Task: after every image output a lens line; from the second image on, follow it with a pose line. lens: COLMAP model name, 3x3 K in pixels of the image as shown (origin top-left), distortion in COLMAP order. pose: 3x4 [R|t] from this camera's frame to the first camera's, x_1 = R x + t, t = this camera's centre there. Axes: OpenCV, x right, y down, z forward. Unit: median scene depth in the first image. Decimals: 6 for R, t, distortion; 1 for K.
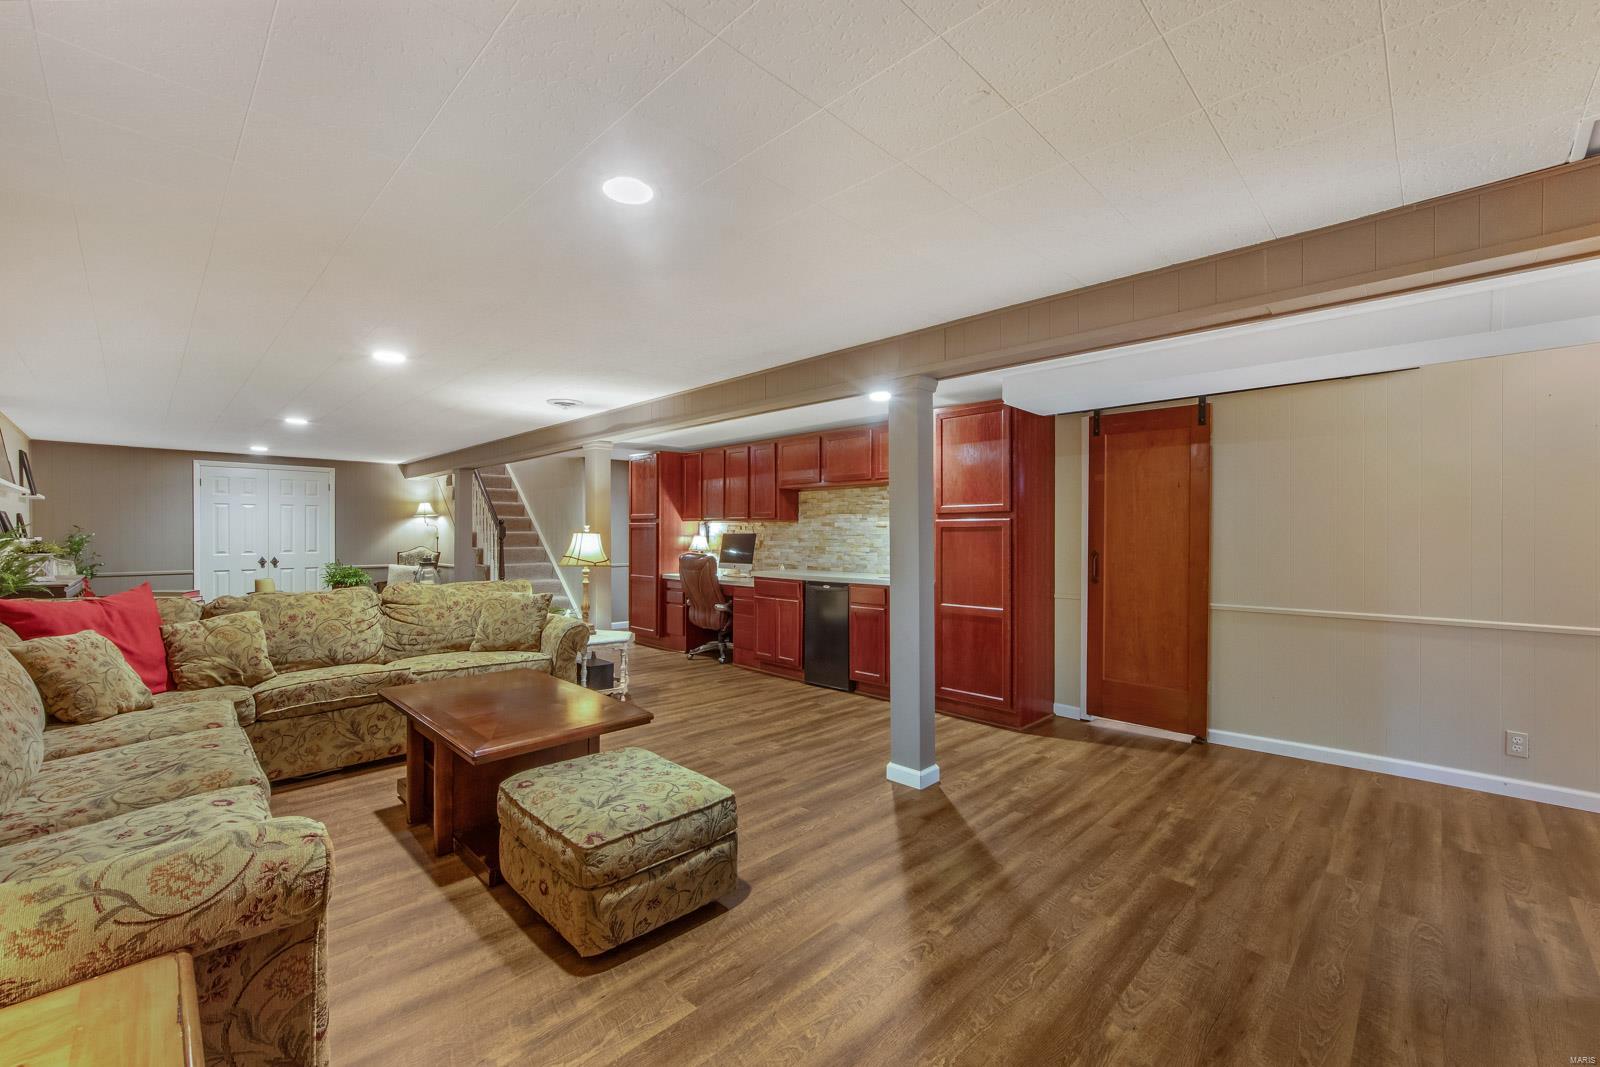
lens RADIAL K [[658.8, 0, 800.0], [0, 658.8, 533.5], [0, 0, 1]] dist [-0.000434, 0.000249]
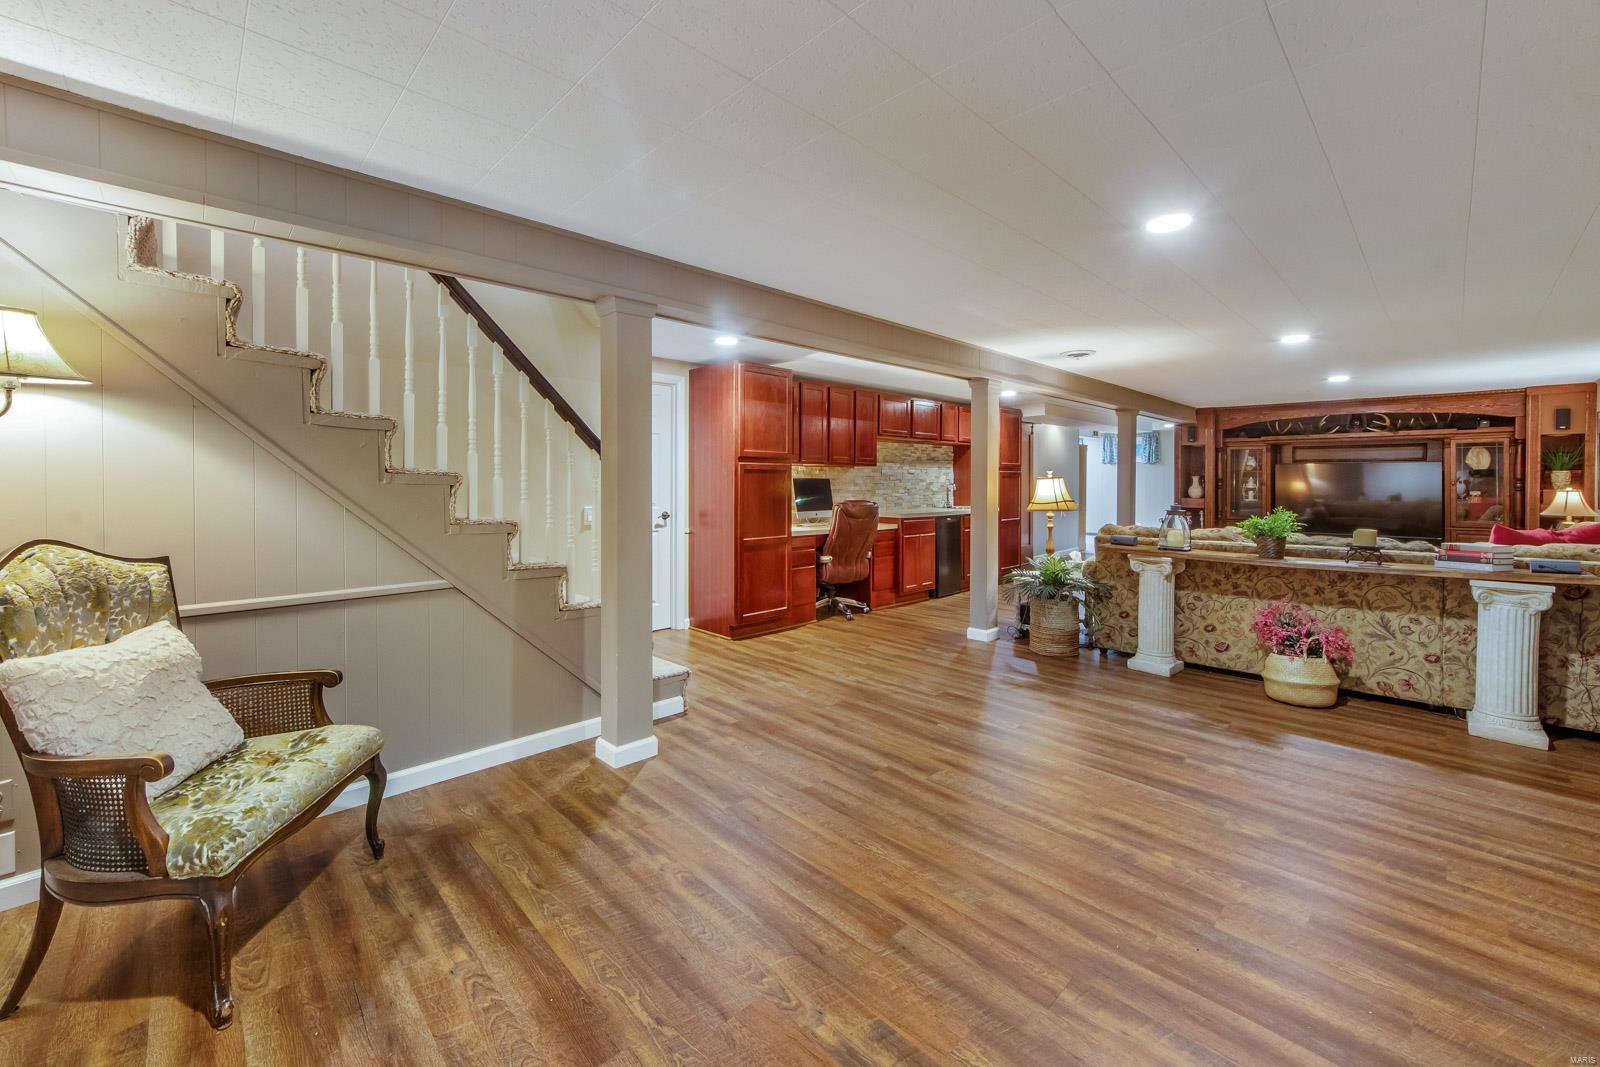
lens RADIAL K [[631.3, 0, 794.4], [0, 631.3, 484.5], [0, 0, 1]] dist [0.000489, -0.000224]
pose [[0.023828, -0.010232, 0.999664, -0.993273], [-0.004644, 0.999936, 0.010345, -0.000513], [-0.999705, -0.004889, 0.023779, 1.022890]]
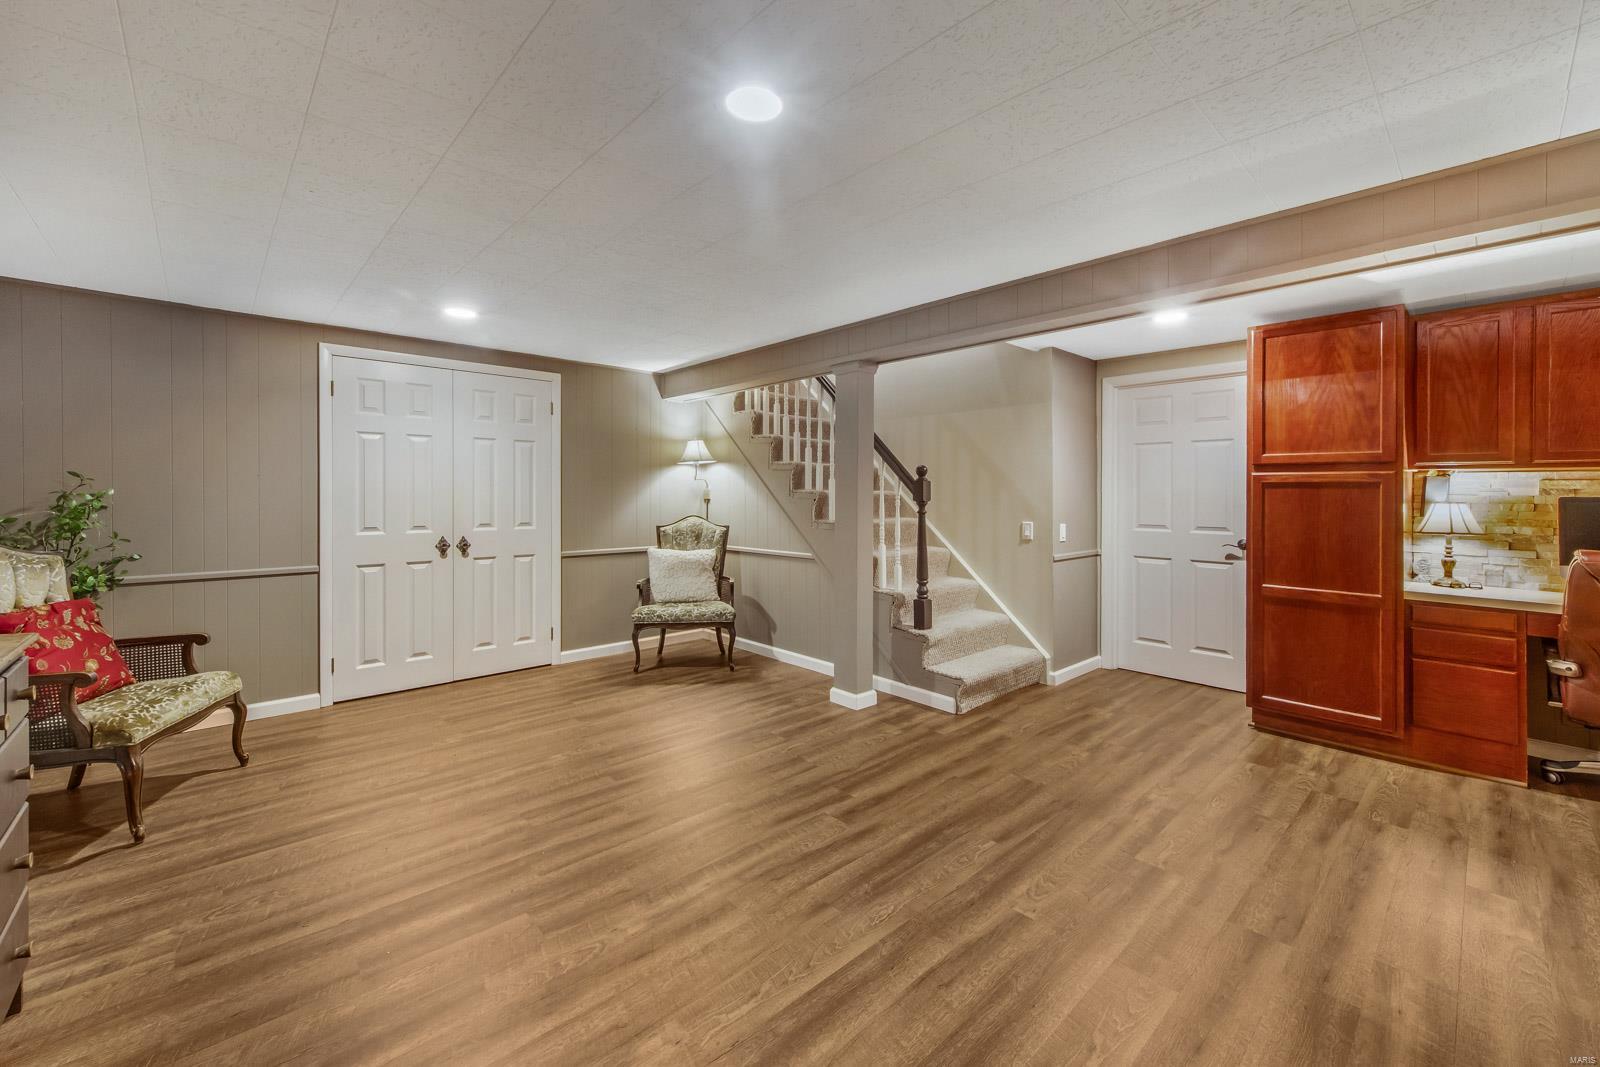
lens RADIAL K [[618.3, 0, 802.1], [0, 618.3, 499.9], [0, 0, 1]] dist [0.002123, -0.000023]
pose [[0.999939, 0.004784, -0.009957, -0.633027], [-0.004688, 0.999943, 0.009635, 0.000244], [0.010003, -0.009587, 0.999904, 0.615173]]
